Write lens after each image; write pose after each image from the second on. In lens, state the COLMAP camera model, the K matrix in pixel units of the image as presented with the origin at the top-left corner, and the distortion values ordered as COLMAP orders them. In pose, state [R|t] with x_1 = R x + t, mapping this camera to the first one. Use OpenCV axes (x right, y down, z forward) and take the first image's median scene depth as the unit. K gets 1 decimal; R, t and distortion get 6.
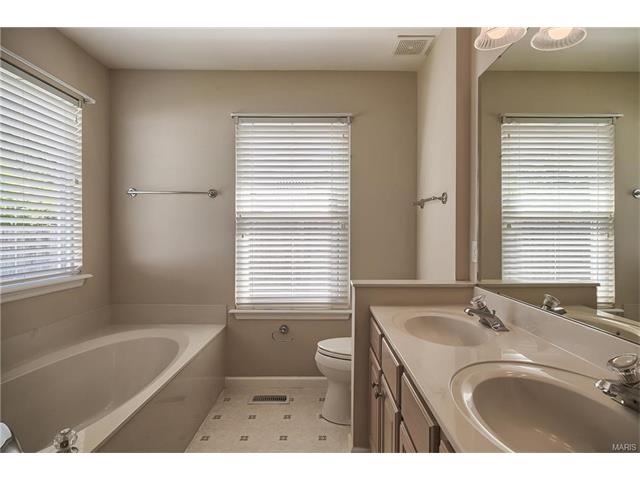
lens RADIAL K [[341.5, 0, 322.3], [0, 341.5, 232.9], [0, 0, 1]] dist [0.000938, 0.000152]
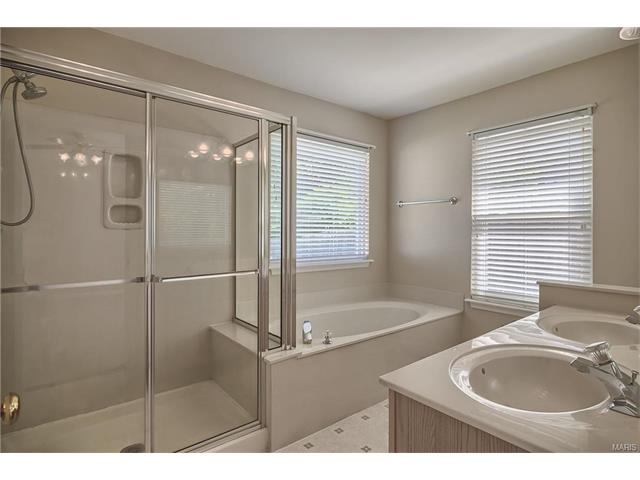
lens RADIAL K [[341.5, 0, 322.3], [0, 341.5, 232.9], [0, 0, 1]] dist [0.000938, 0.000152]
pose [[0.633535, 0.004029, -0.773703, 0.330701], [-0.007621, 0.999970, -0.001033, 0.003668], [0.773676, 0.006551, 0.633547, -0.135956]]
